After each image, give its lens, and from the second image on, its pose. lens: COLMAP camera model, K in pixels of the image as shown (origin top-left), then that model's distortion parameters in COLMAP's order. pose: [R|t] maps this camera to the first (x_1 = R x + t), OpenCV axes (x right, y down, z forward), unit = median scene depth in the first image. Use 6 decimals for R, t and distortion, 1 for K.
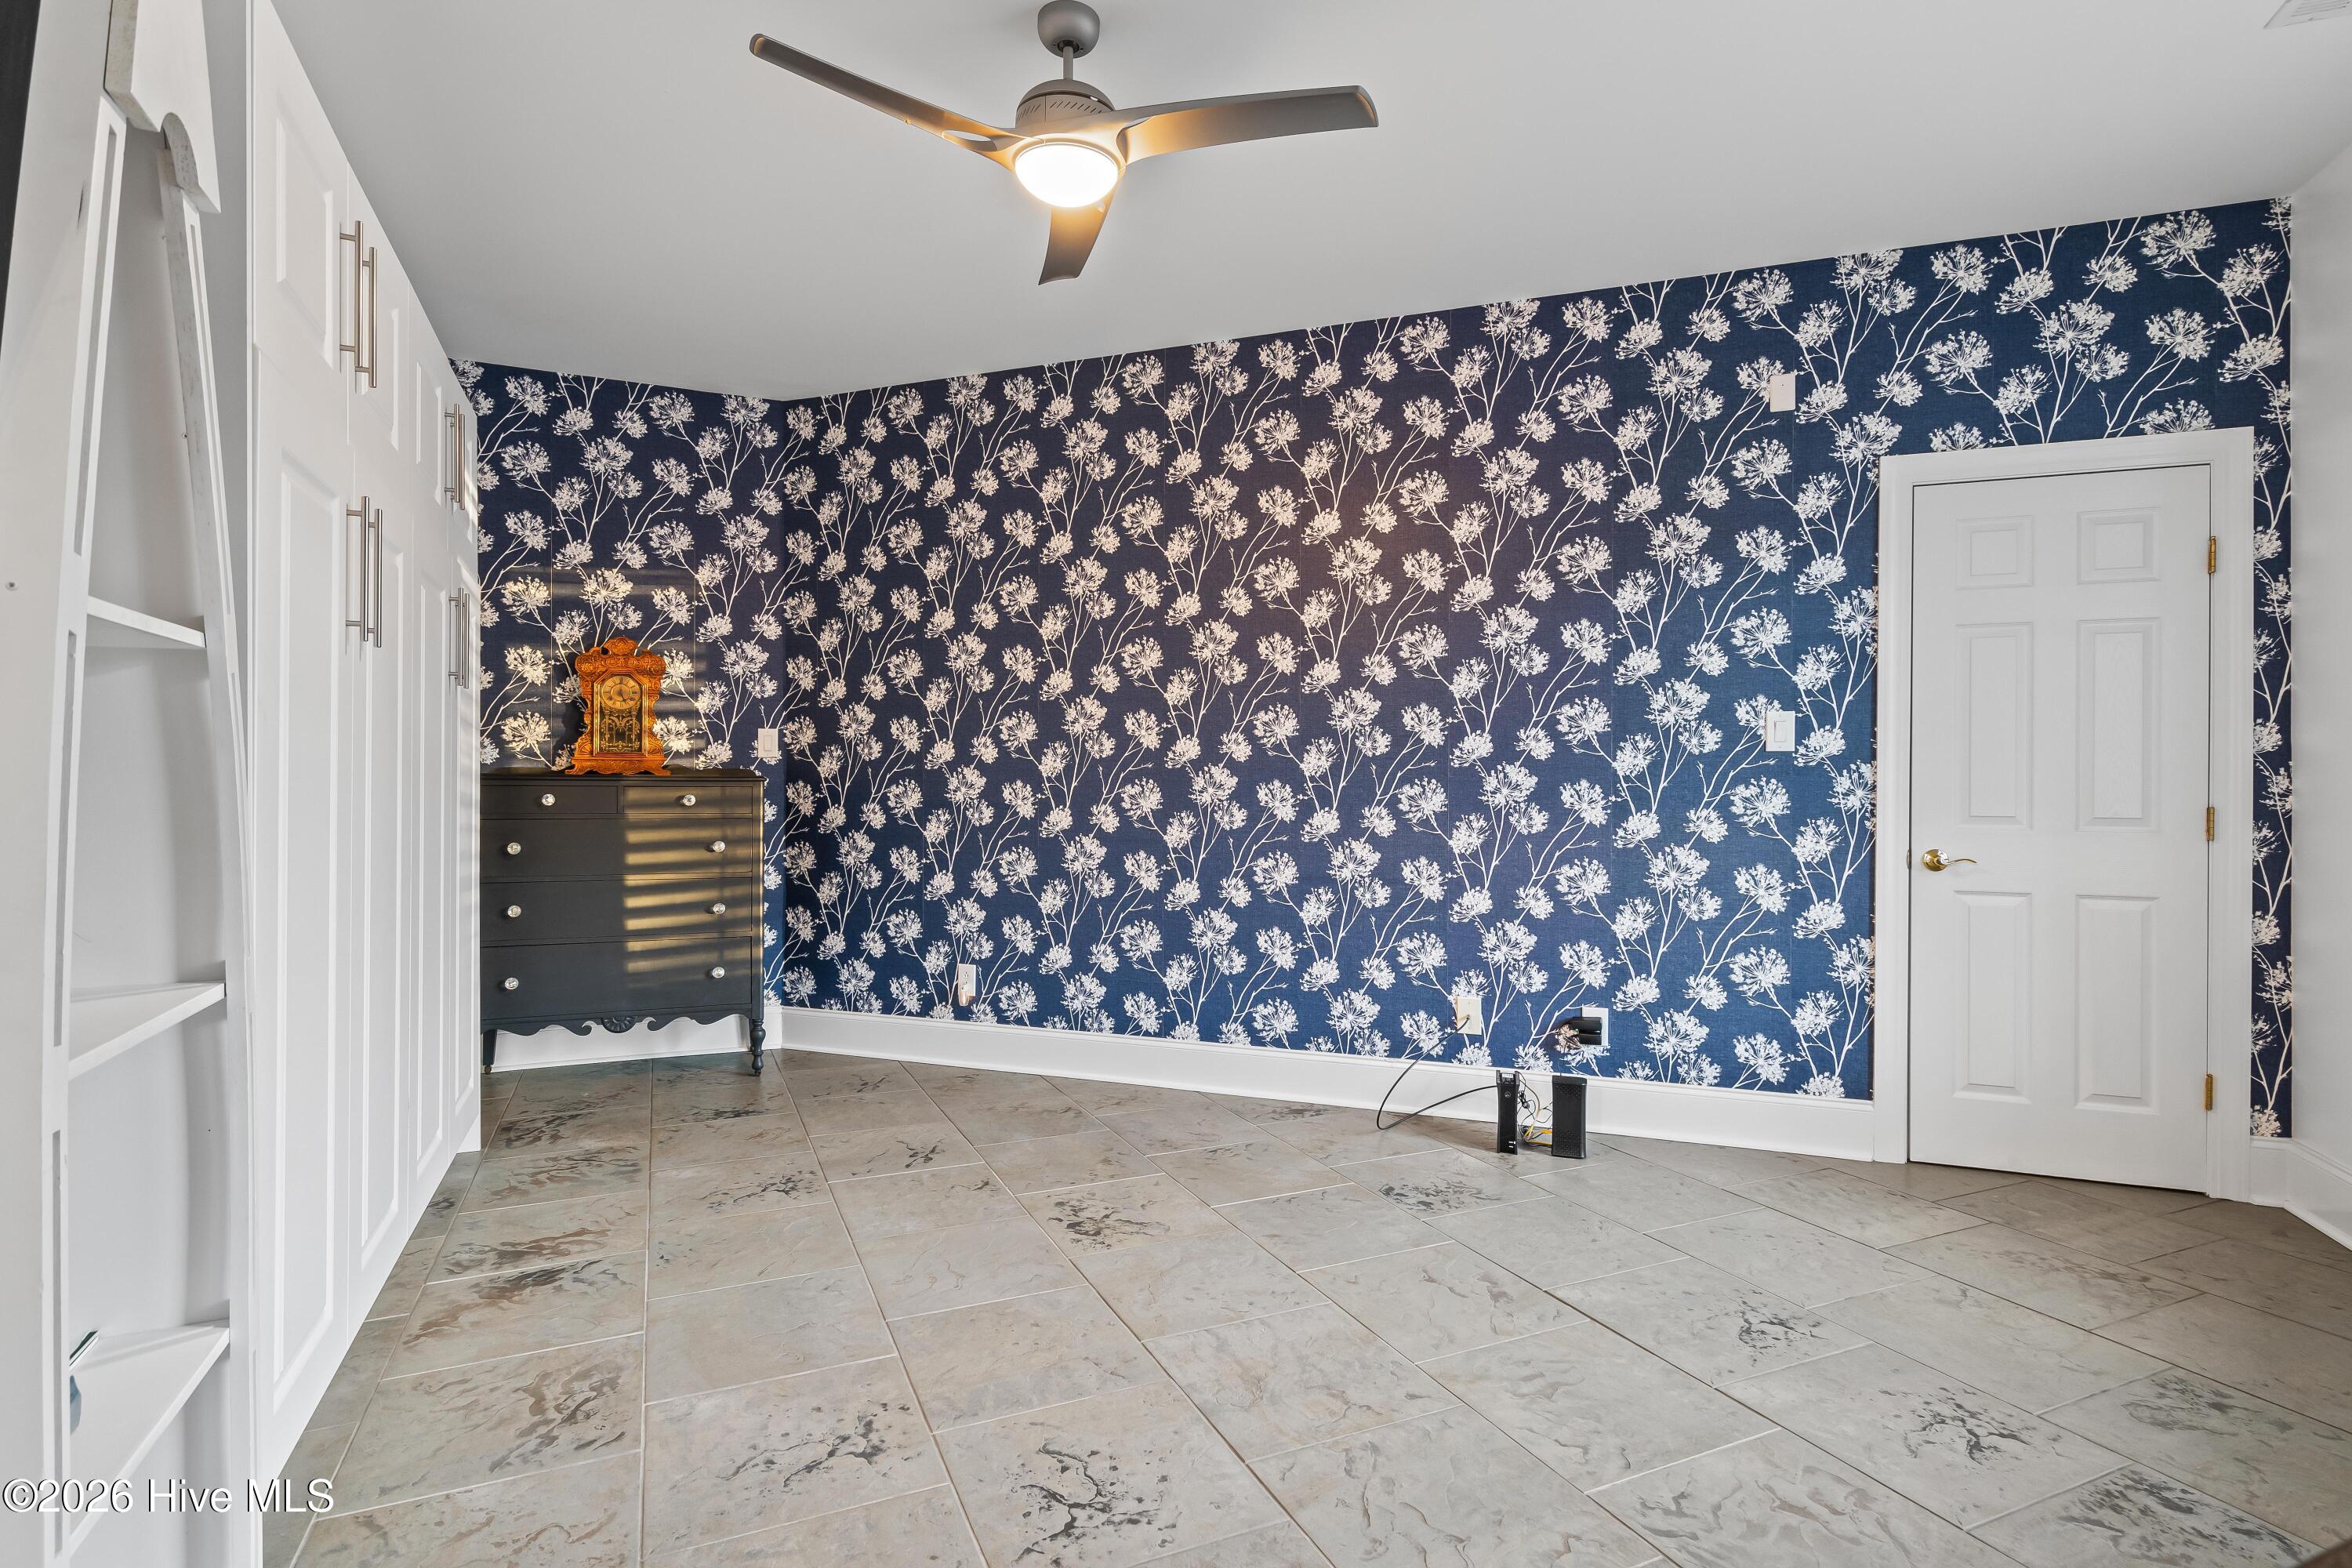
lens RADIAL K [[1144.4, 0, 1183.5], [0, 1144.4, 783.7], [0, 0, 1]] dist [0.001791, 0.001048]
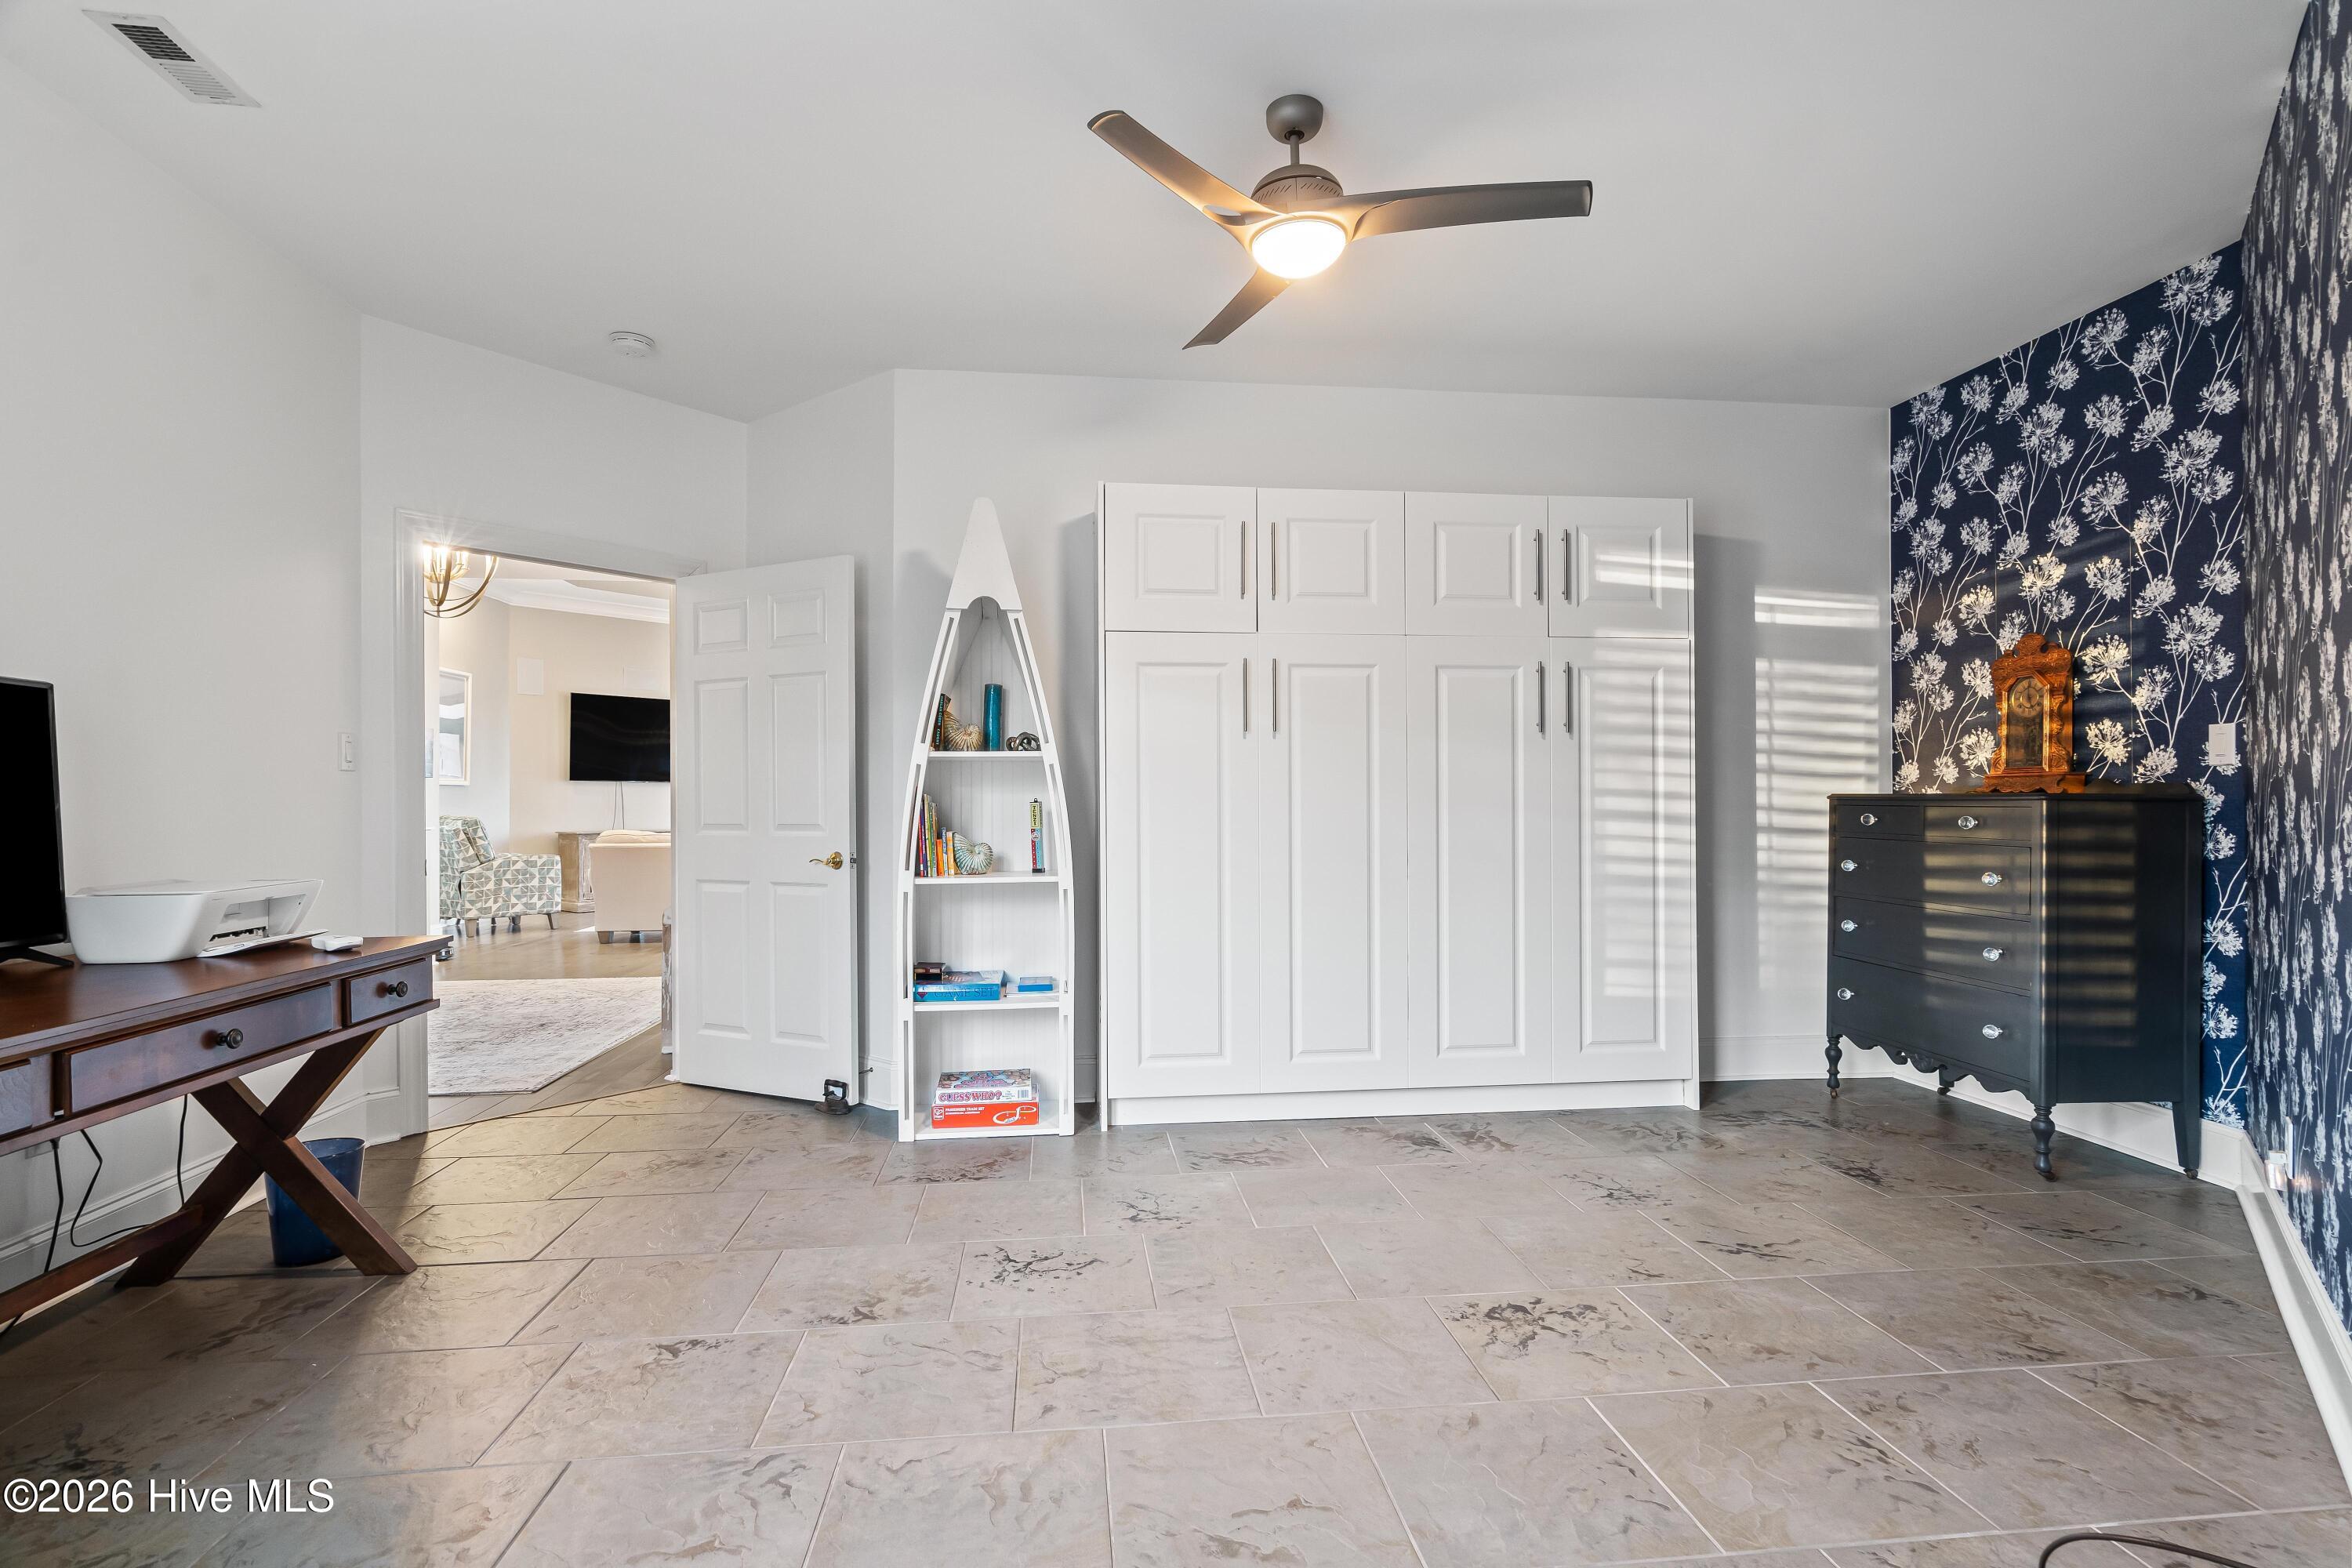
lens RADIAL K [[1182.3, 0, 1224.7], [0, 1182.3, 801.1], [0, 0, 1]] dist [-0.002112, 0.000086]
pose [[-0.301152, -0.004191, -0.953567, 0.763350], [-0.000655, 0.999991, -0.004188, 0.003474], [0.953576, -0.000636, -0.301152, 0.973045]]
